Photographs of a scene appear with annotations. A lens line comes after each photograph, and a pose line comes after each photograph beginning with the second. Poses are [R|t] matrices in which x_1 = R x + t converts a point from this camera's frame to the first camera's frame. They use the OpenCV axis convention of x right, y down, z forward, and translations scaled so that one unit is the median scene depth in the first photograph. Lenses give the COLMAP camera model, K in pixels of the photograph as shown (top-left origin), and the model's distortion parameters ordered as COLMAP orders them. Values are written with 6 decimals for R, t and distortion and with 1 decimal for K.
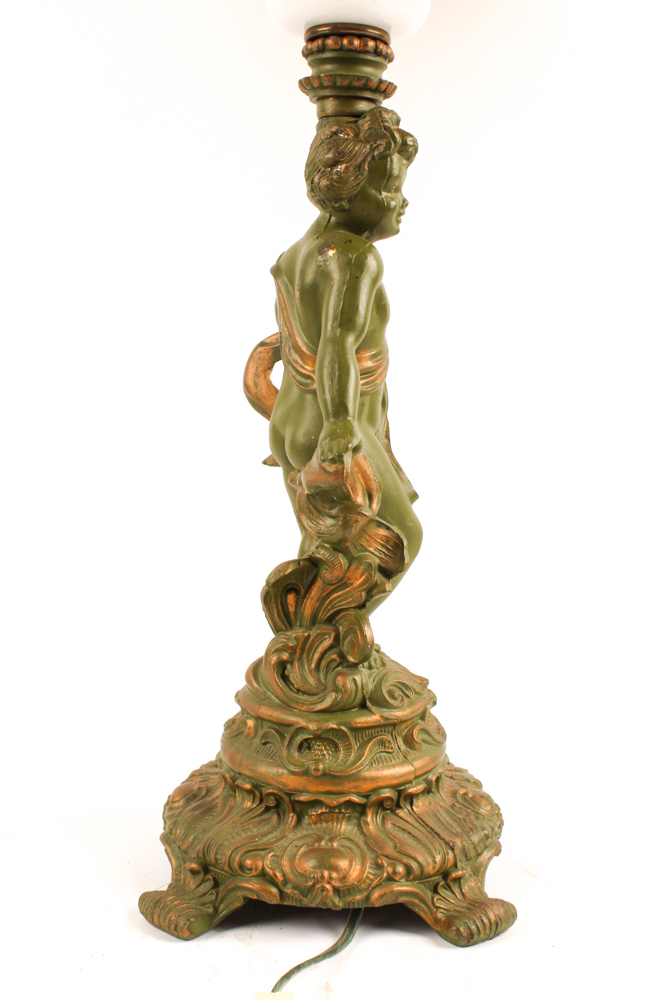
lens RADIAL K [[1229.9, 0, 343.7], [0, 1229.9, 496.2], [0, 0, 1]] dist [-0.090460, 0.000000]
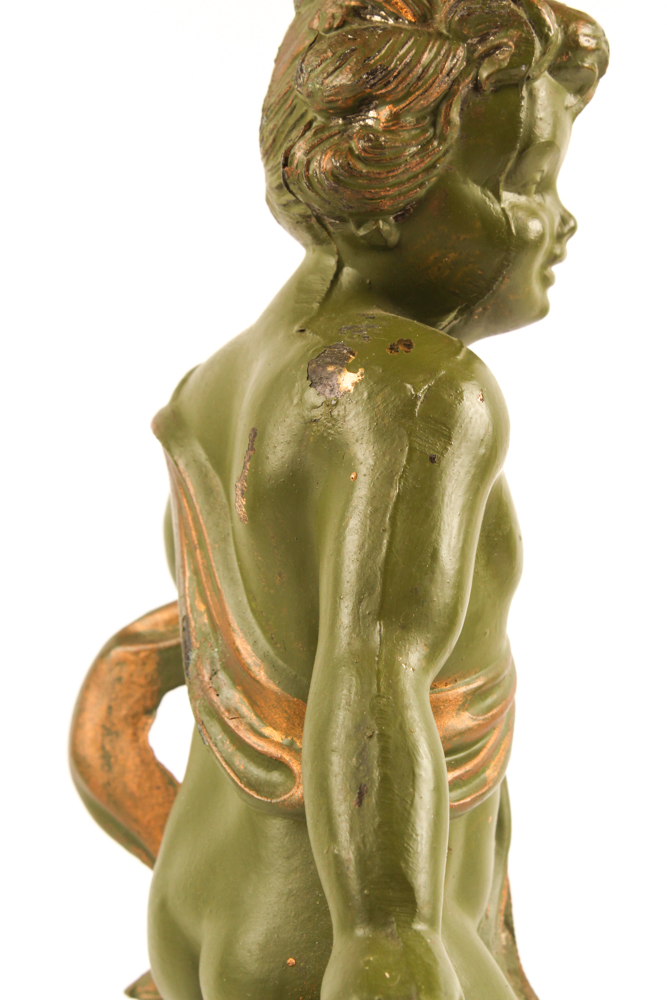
lens RADIAL K [[2467.5, 0, 333.3], [0, 2467.5, 500.5], [0, 0, 1]] dist [0.059366, 0.000000]
pose [[0.999637, -0.001894, 0.026891, -0.030699], [0.005028, 0.993125, -0.116947, -0.089936], [-0.026485, 0.117040, 0.992774, 0.355921]]
